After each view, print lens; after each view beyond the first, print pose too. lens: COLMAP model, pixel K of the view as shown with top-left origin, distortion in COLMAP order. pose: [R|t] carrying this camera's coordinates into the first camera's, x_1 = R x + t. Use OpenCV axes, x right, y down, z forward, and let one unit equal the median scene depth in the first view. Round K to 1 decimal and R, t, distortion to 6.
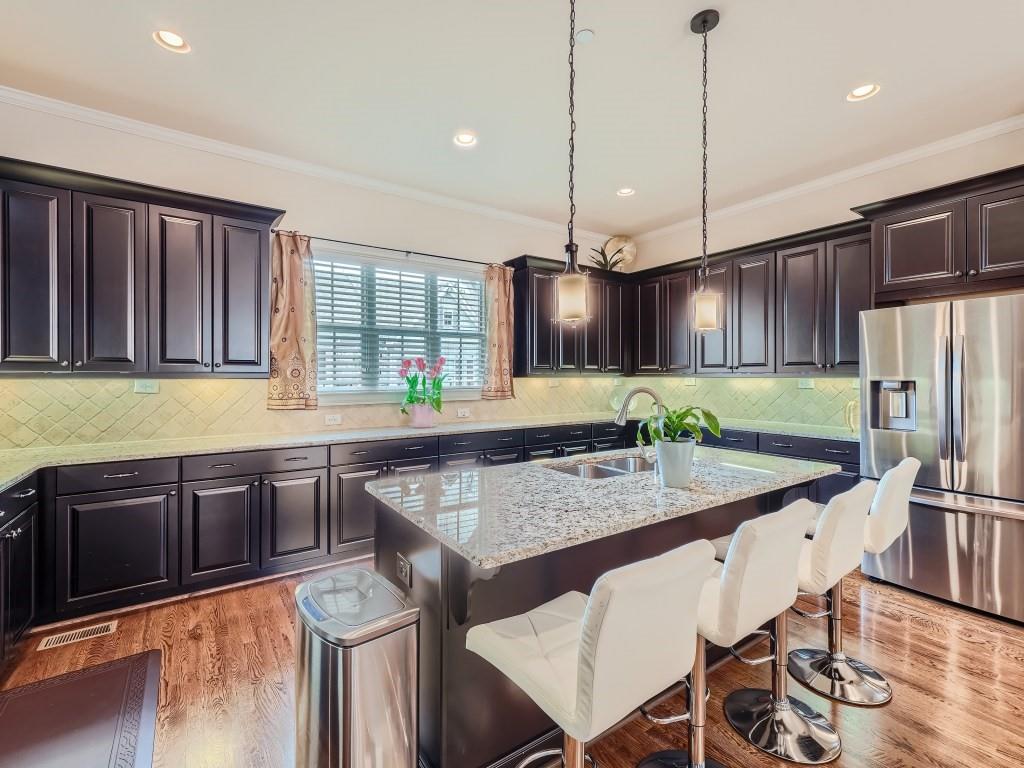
lens RADIAL K [[469.0, 0, 514.5], [0, 469.0, 385.0], [0, 0, 1]] dist [0.015565, 0.001812]
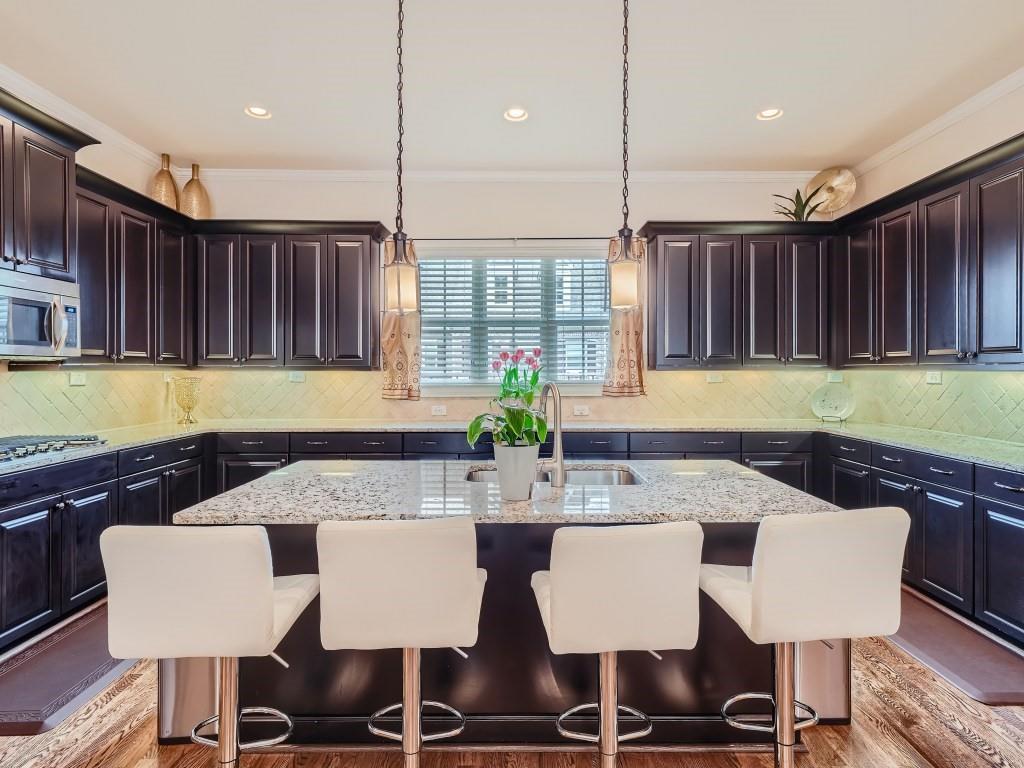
lens RADIAL K [[524.5, 0, 525.7], [0, 524.5, 366.6], [0, 0, 1]] dist [0.008001, 0.000017]
pose [[0.819232, -0.003057, -0.573454, 0.410682], [-0.010930, 0.999721, -0.020944, -0.001454], [0.573358, 0.023426, 0.818970, 0.144881]]
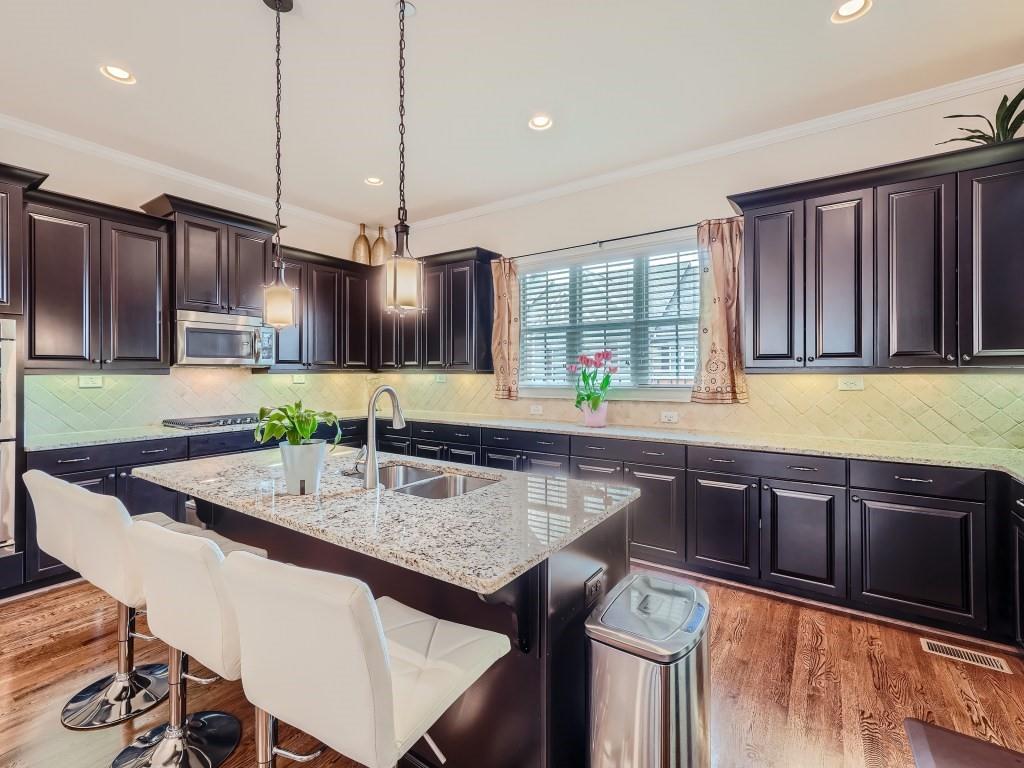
lens RADIAL K [[524.5, 0, 503.4], [0, 524.5, 368.6], [0, 0, 1]] dist [0.008001, 0.000017]
pose [[0.291856, -0.007110, -0.956436, 0.747245], [-0.015175, 0.999812, -0.012063, -0.010463], [0.956342, 0.018034, 0.291693, 0.508873]]
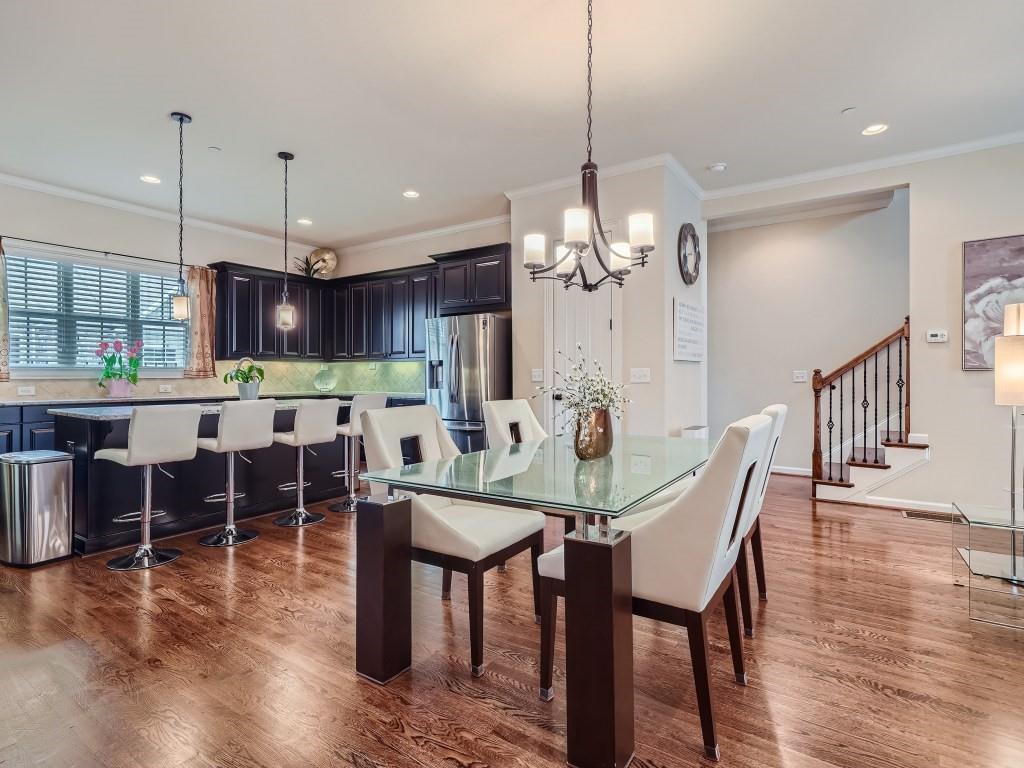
lens RADIAL K [[530.2, 0, 509.4], [0, 530.2, 380.0], [0, 0, 1]] dist [0.002970, 0.005056]
pose [[0.935830, 0.000201, 0.352453, 0.259690], [0.003518, 0.999945, -0.009913, 0.059353], [-0.352435, 0.010517, 0.935777, -0.637869]]
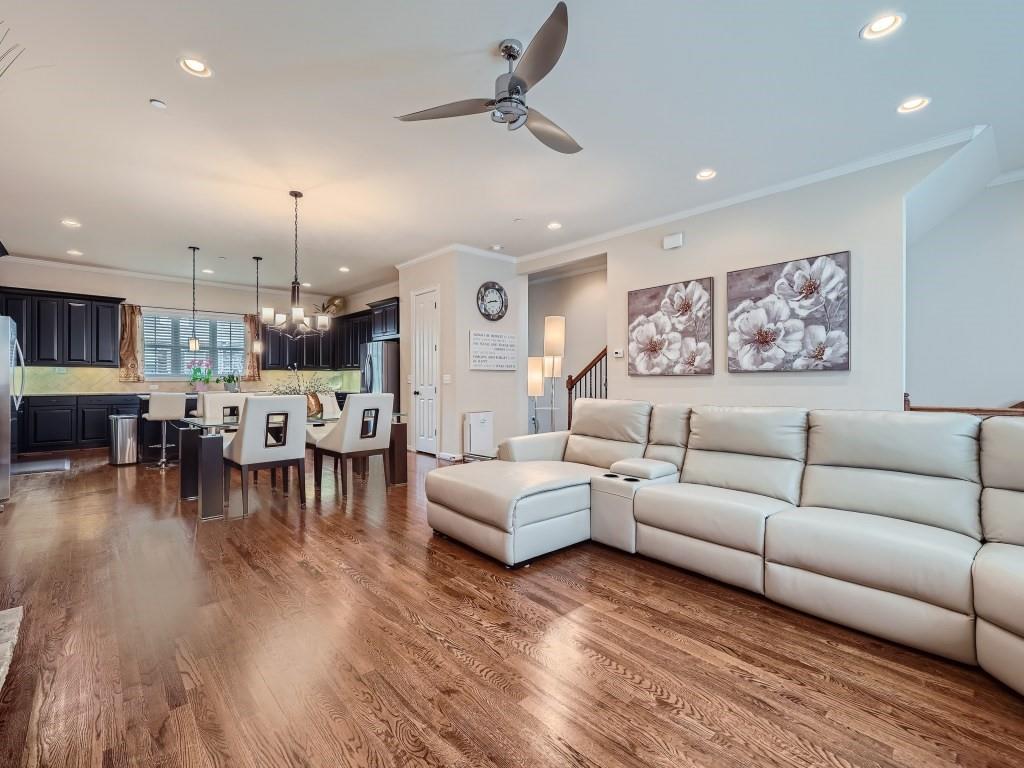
lens RADIAL K [[469.0, 0, 505.9], [0, 469.0, 384.7], [0, 0, 1]] dist [0.015565, 0.001812]
pose [[0.991997, 0.001729, 0.126250, 0.912407], [-0.000679, 0.999965, -0.008362, 0.072969], [-0.126260, 0.008209, 0.991963, -1.321578]]
